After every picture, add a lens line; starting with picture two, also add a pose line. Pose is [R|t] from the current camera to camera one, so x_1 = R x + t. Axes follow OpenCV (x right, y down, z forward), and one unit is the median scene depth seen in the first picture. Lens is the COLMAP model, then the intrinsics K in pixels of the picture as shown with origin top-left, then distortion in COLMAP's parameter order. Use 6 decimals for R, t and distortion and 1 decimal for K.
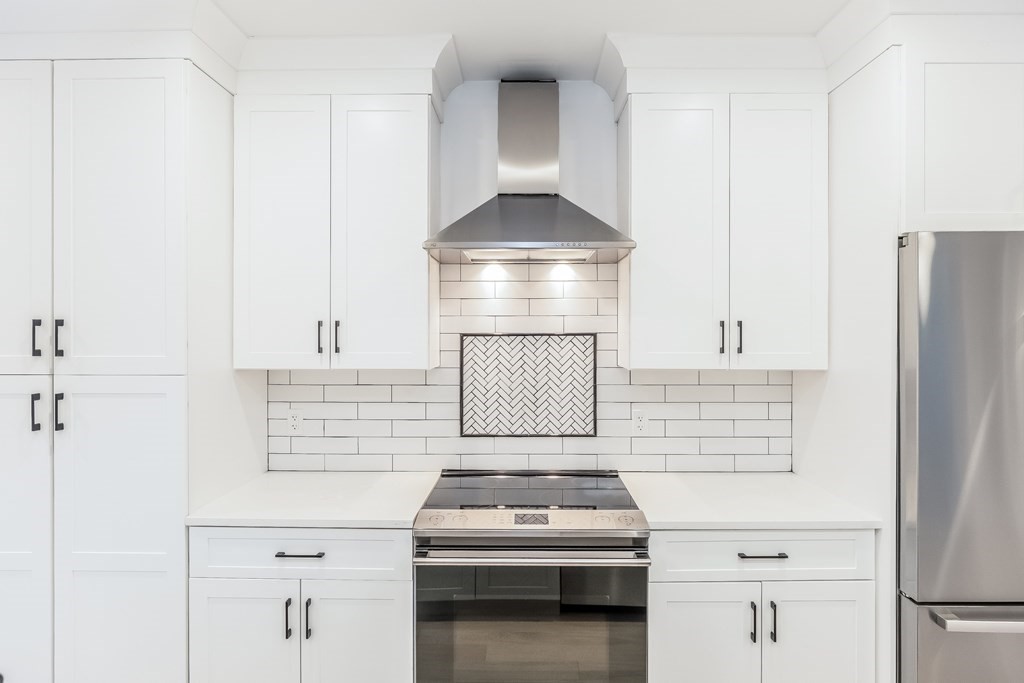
lens RADIAL K [[583.0, 0, 515.3], [0, 583.0, 327.5], [0, 0, 1]] dist [-0.012344, -0.001240]
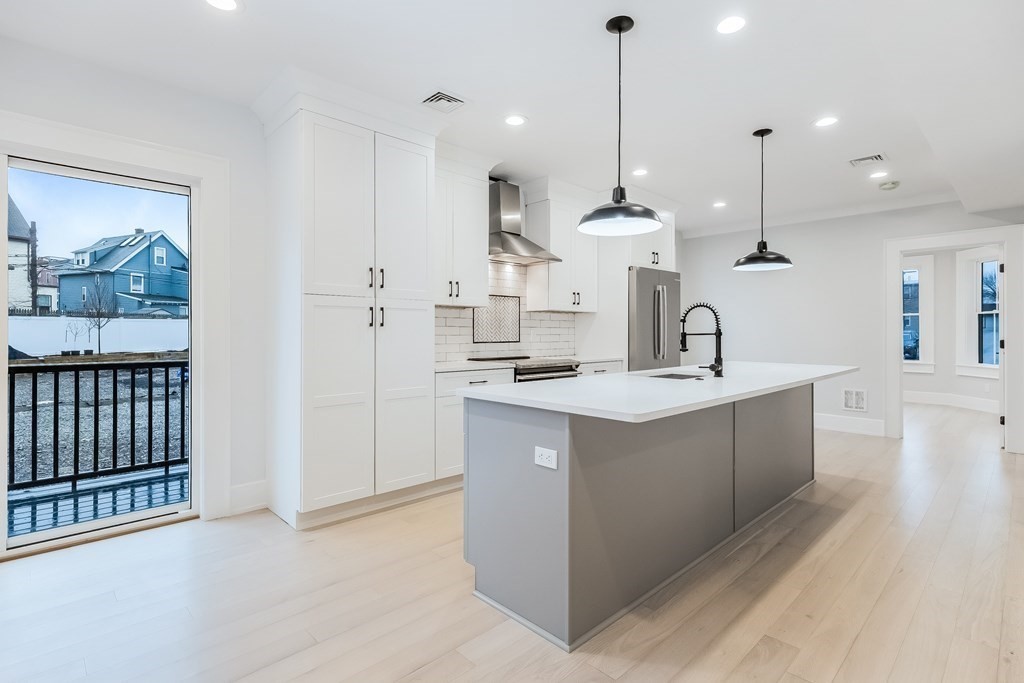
lens RADIAL K [[501.7, 0, 518.4], [0, 501.7, 332.8], [0, 0, 1]] dist [-0.002885, 0.000057]
pose [[0.705732, 0.001337, 0.708478, -1.249563], [-0.003397, 0.999993, 0.001497, 0.147677], [-0.708471, -0.003463, 0.705731, -0.375612]]
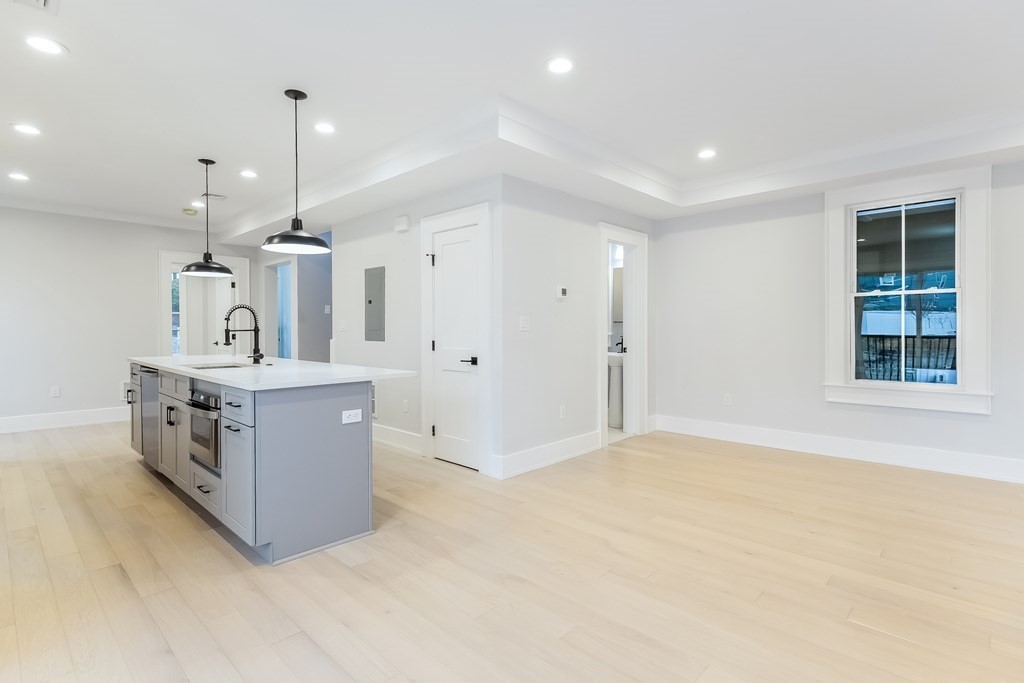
lens RADIAL K [[501.7, 0, 518.4], [0, 501.7, 332.8], [0, 0, 1]] dist [-0.002885, 0.000057]
pose [[-0.738052, -0.006585, 0.674712, -1.691495], [-0.000847, 0.999961, 0.008833, 0.144498], [-0.674744, 0.005948, -0.738028, 0.697355]]
